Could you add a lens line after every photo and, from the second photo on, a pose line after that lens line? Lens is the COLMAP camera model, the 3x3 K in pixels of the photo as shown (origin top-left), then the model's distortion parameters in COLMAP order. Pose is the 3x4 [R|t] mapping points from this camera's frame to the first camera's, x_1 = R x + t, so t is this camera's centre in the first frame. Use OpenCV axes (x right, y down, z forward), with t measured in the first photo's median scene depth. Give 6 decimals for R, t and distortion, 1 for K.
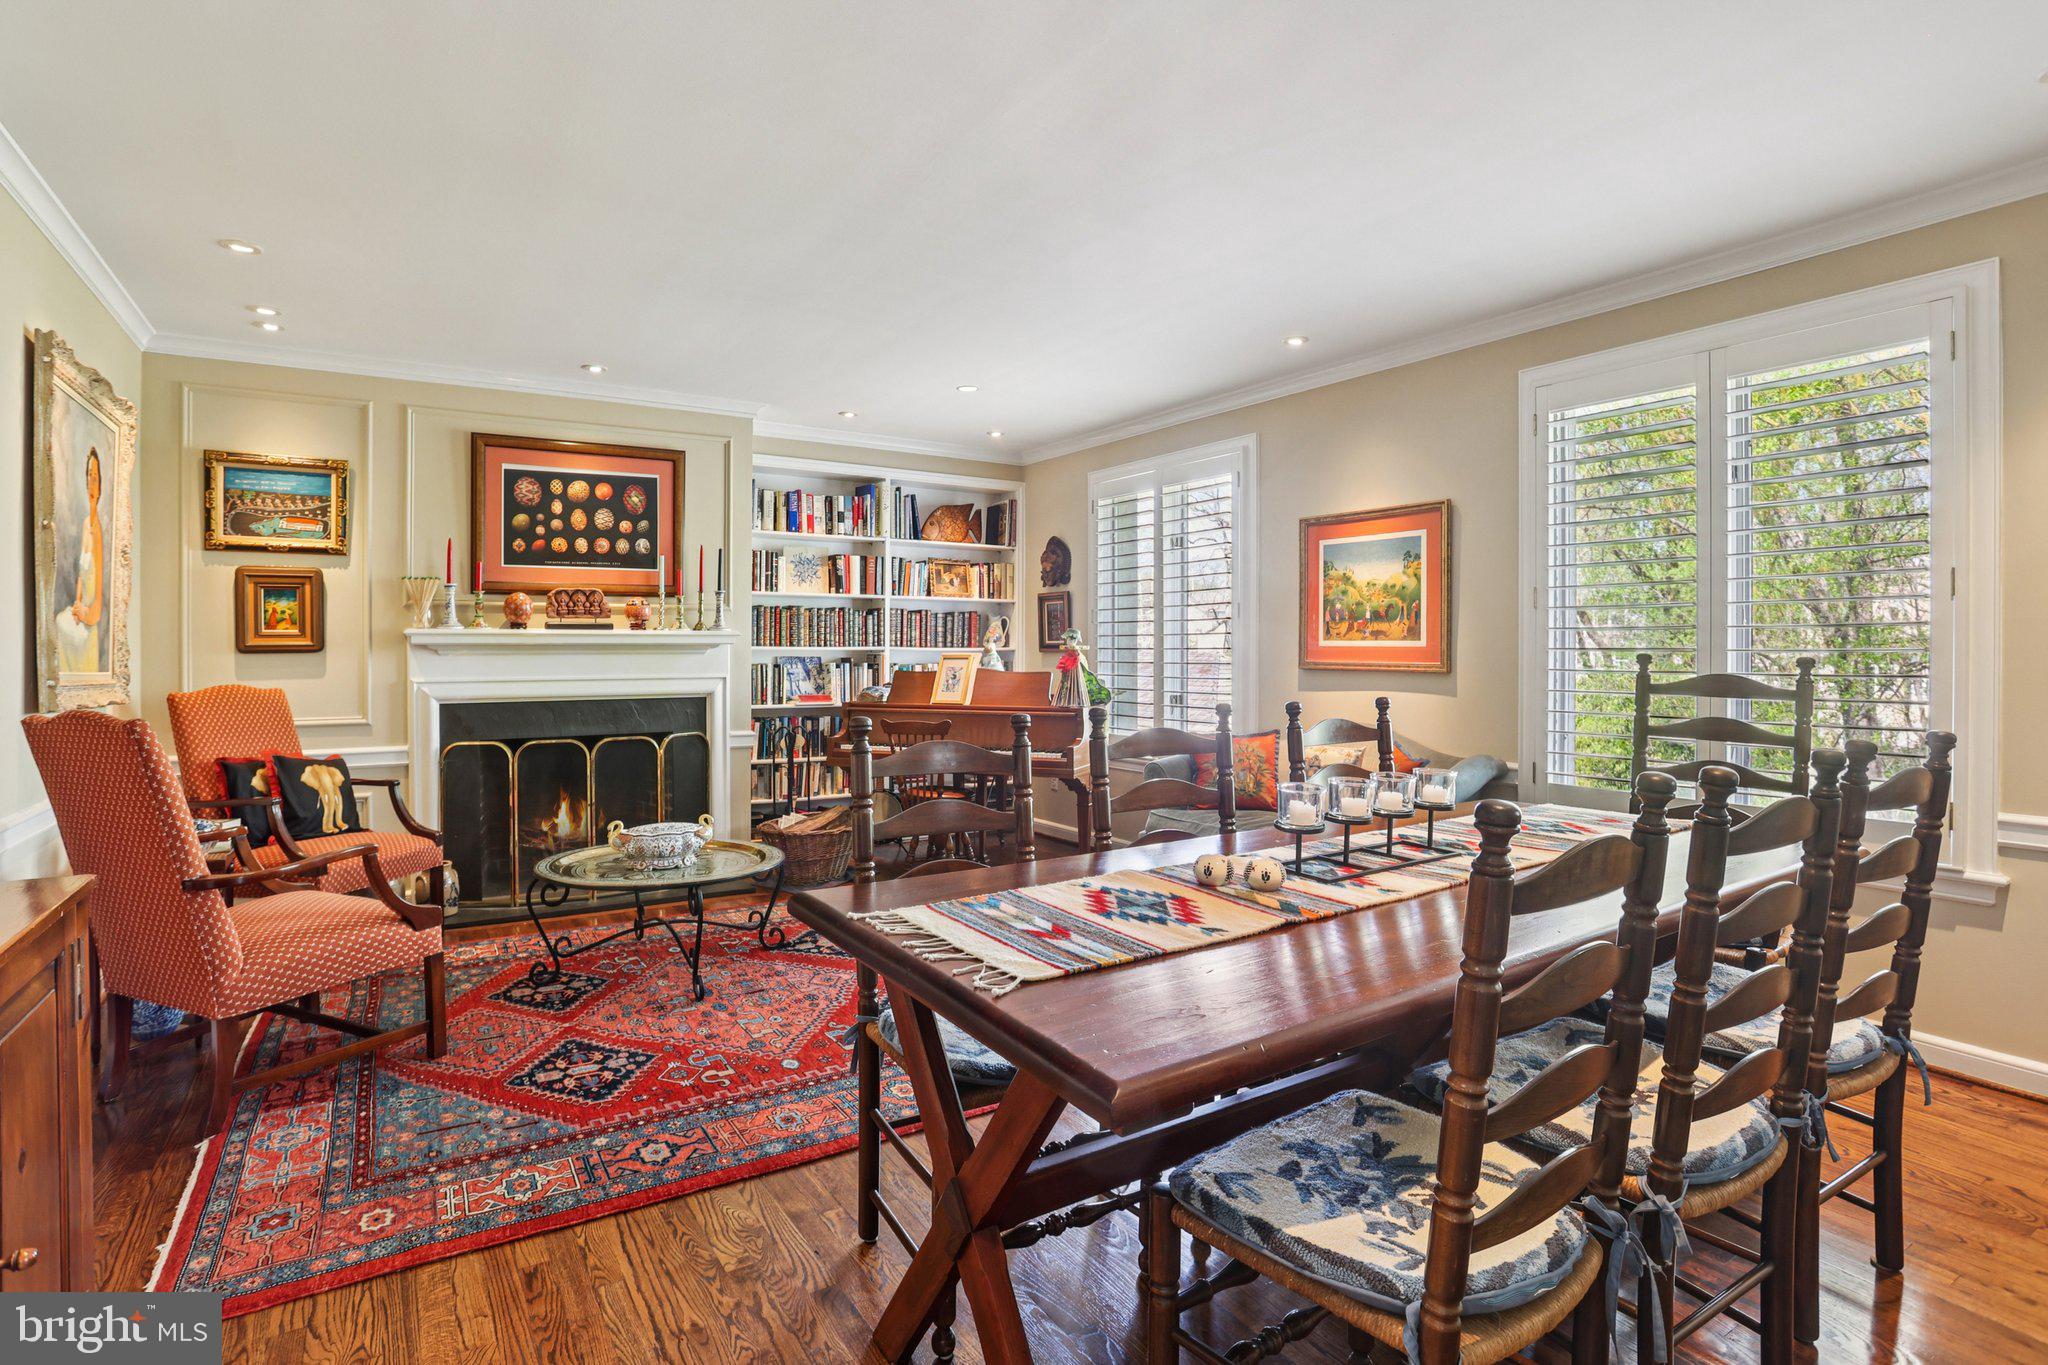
lens RADIAL K [[1019.6, 0, 999.6], [0, 1019.6, 651.6], [0, 0, 1]] dist [-0.072908, 0.037748]
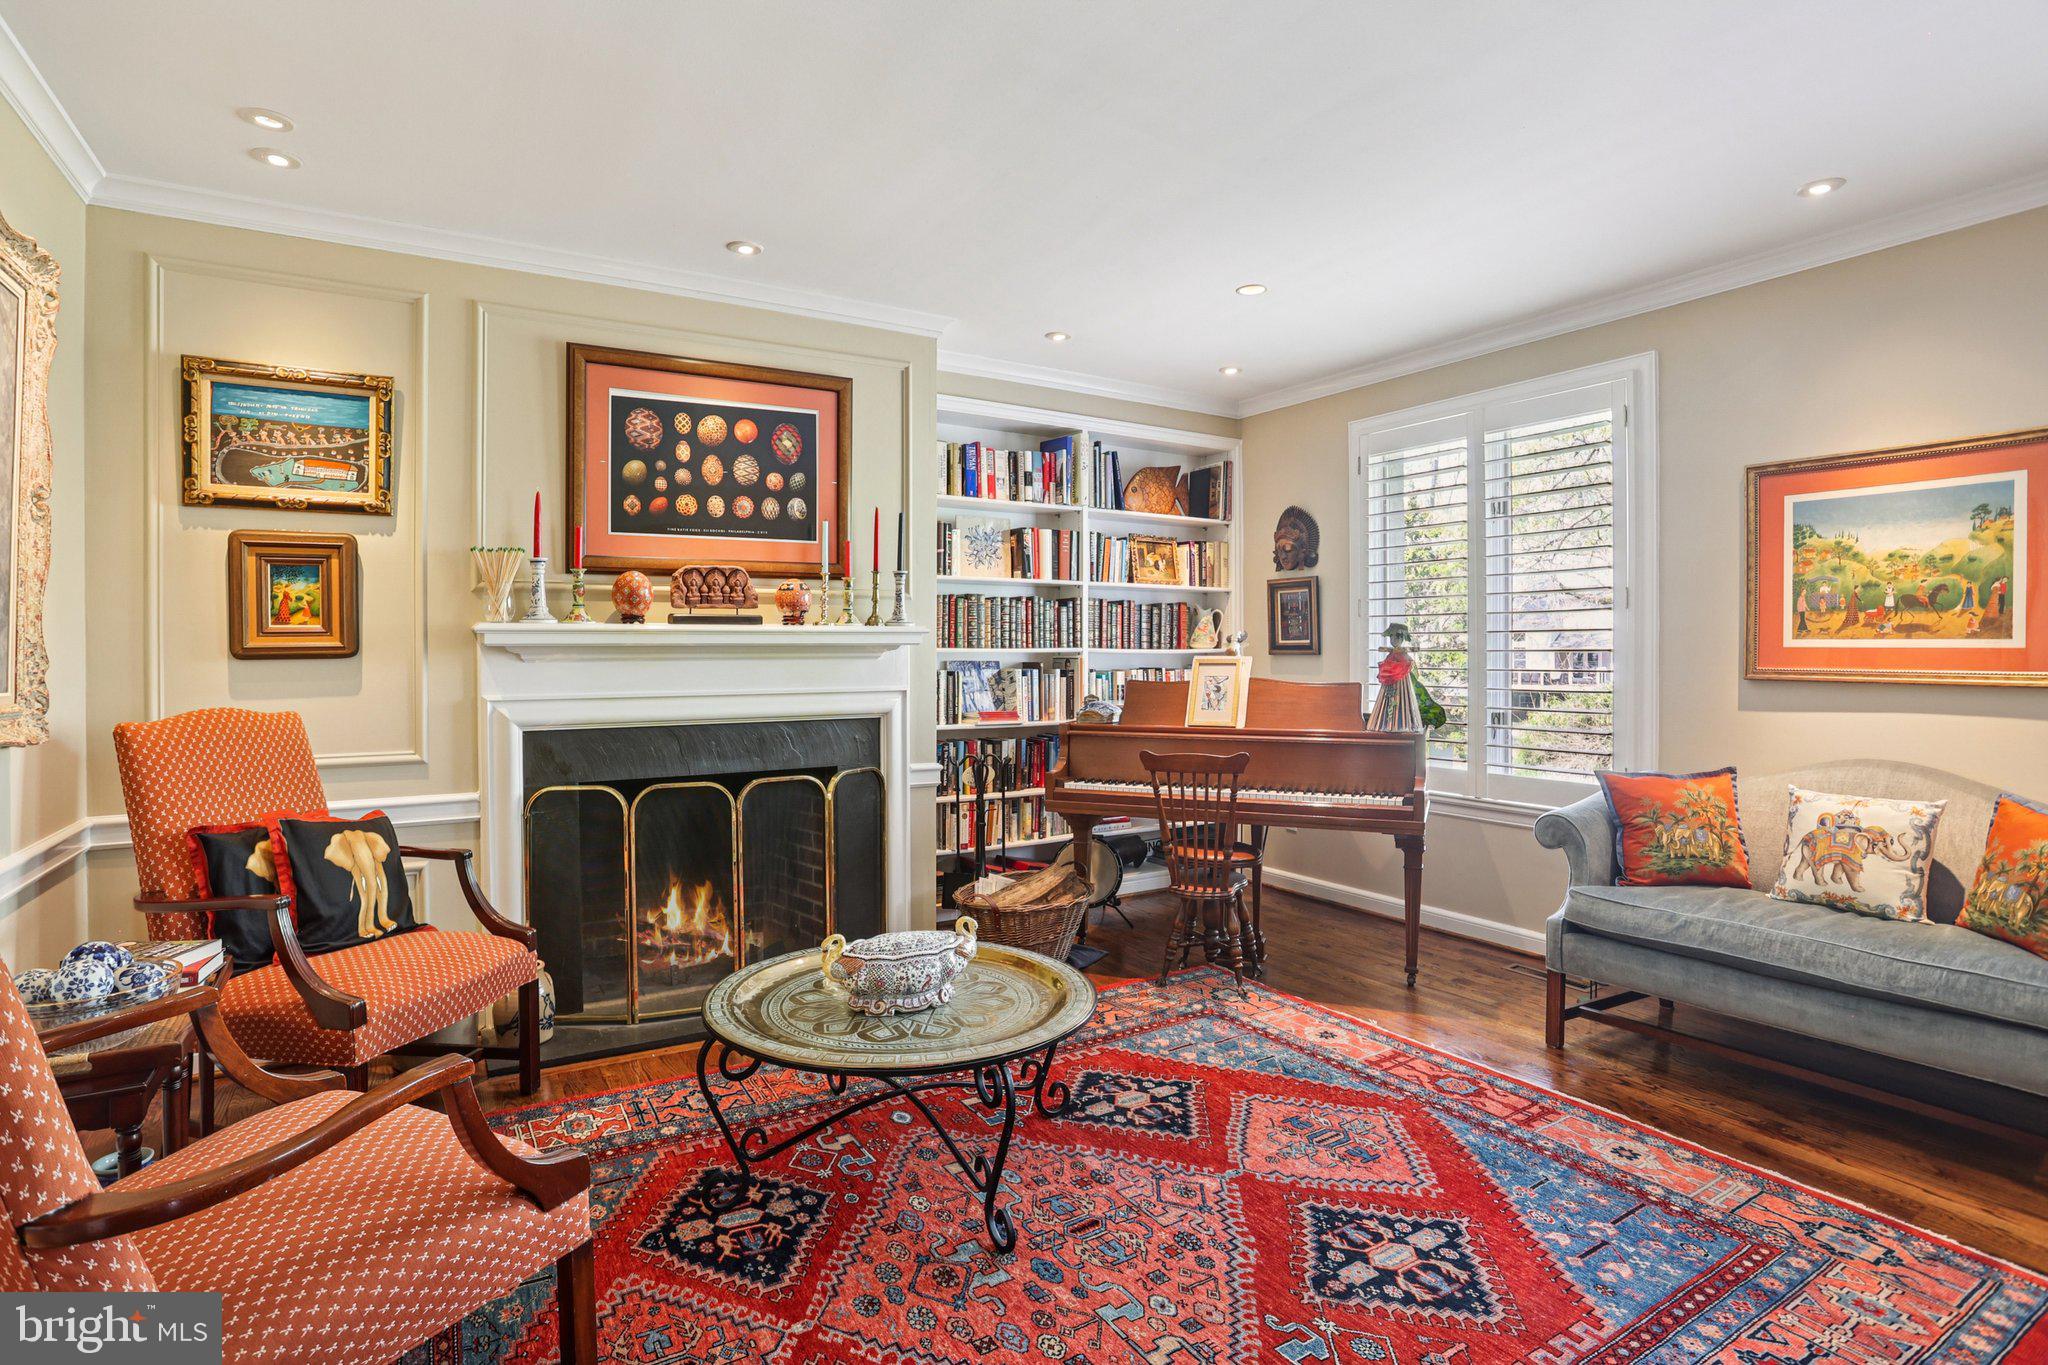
lens RADIAL K [[1016.8, 0, 1004.4], [0, 1016.8, 655.6], [0, 0, 1]] dist [-0.078833, 0.036976]
pose [[0.999801, -0.000961, -0.019931, -0.213417], [0.001039, 0.999992, 0.003901, -0.002779], [0.019927, -0.003921, 0.999794, 0.315039]]
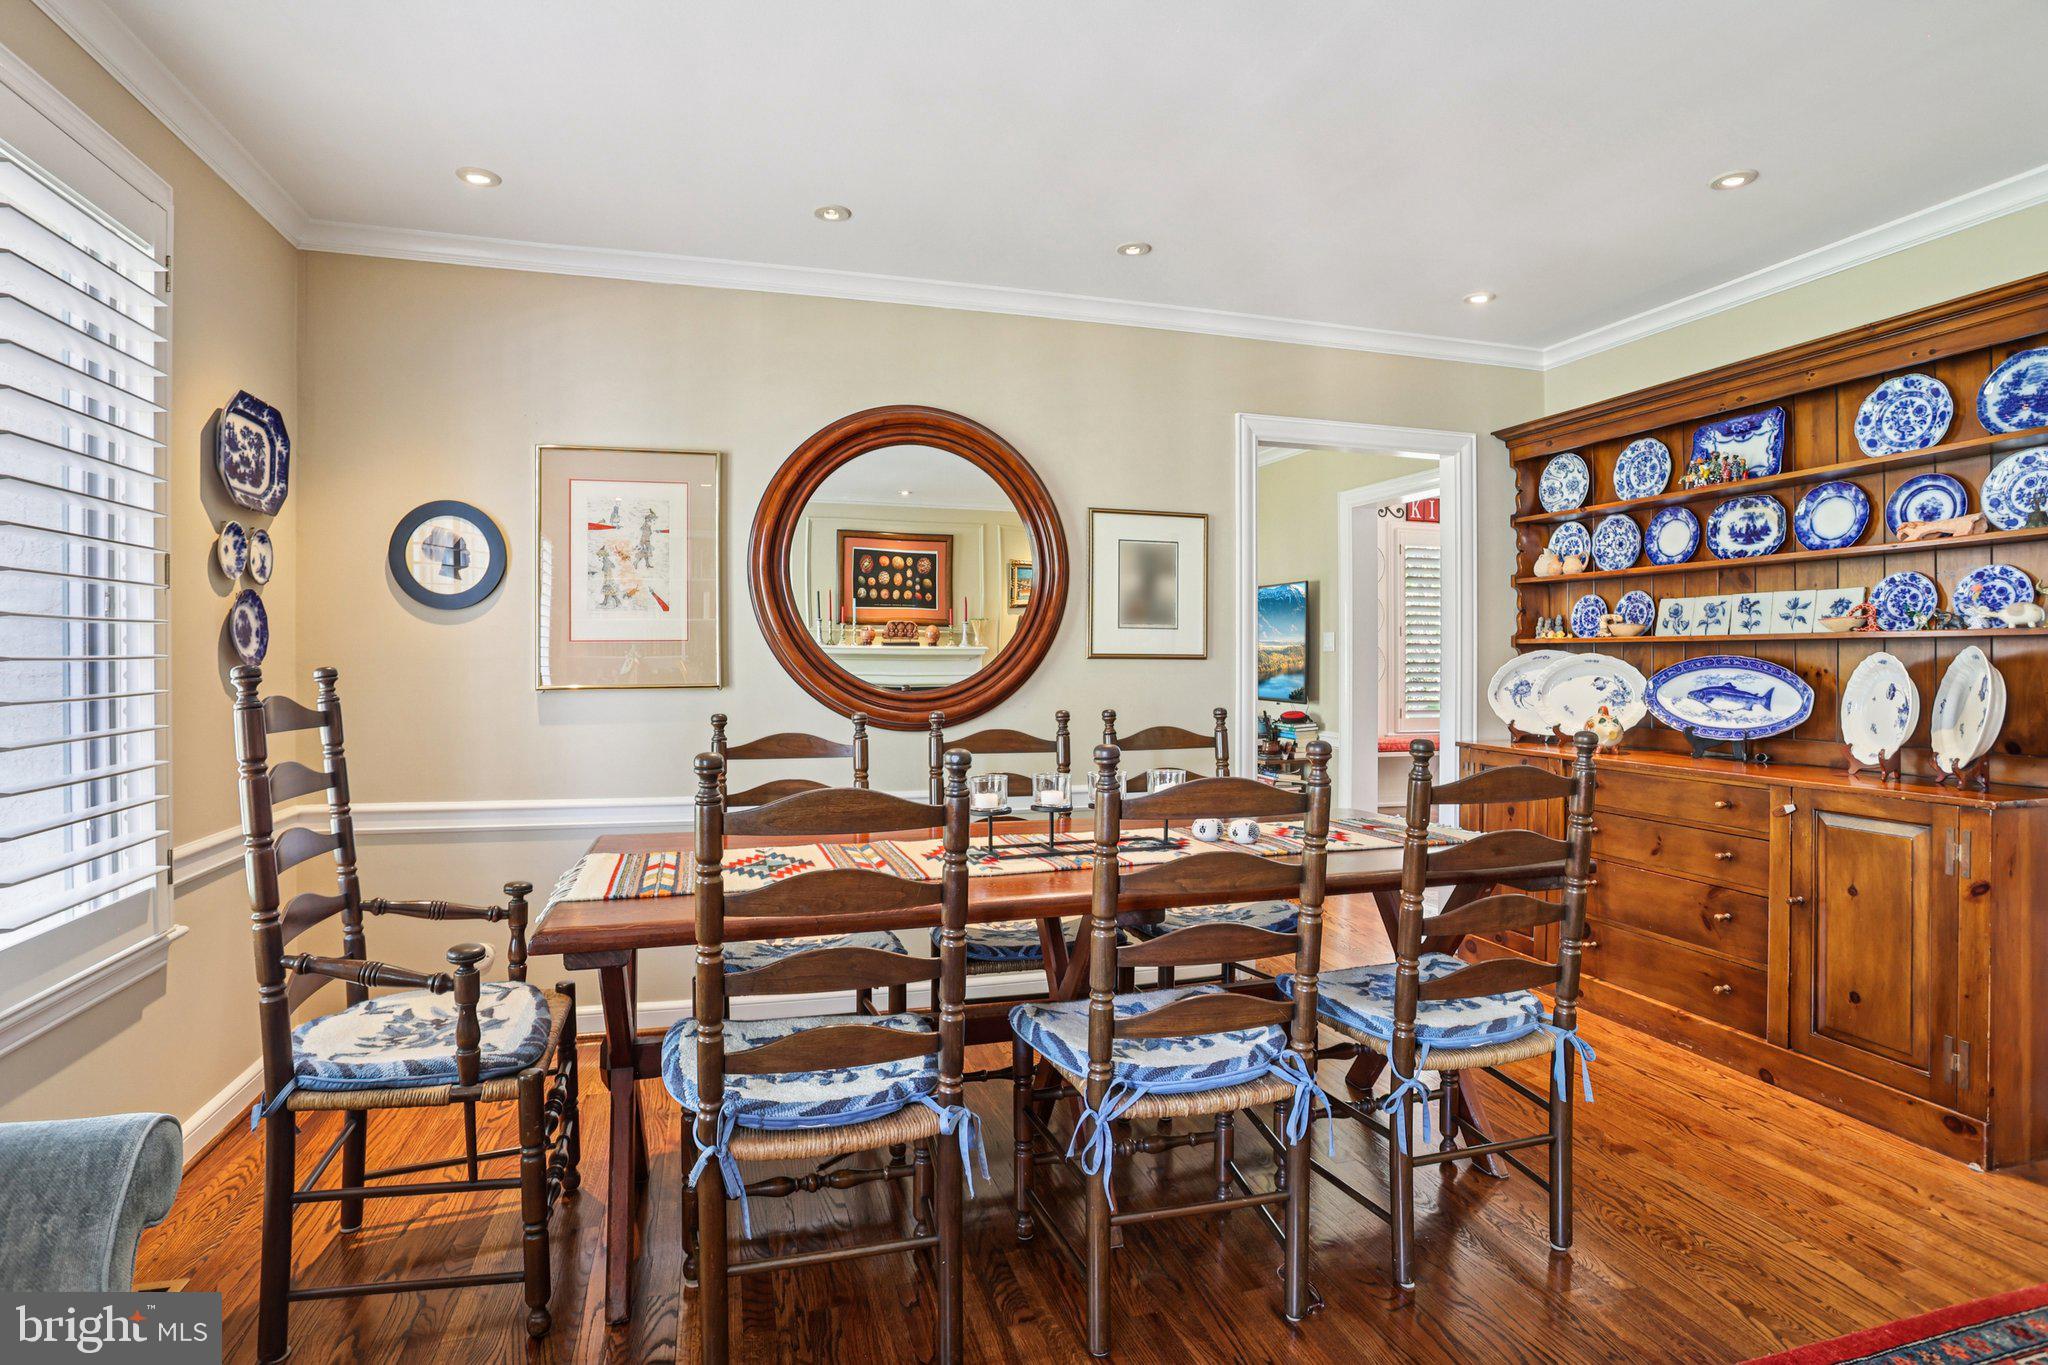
lens RADIAL K [[1016.8, 0, 1004.4], [0, 1016.8, 655.6], [0, 0, 1]] dist [-0.078833, 0.036976]
pose [[-0.960158, -0.002282, 0.279450, 0.056229], [-0.000599, 0.999981, 0.006105, -0.005355], [-0.279459, 0.005695, -0.960141, 0.929197]]
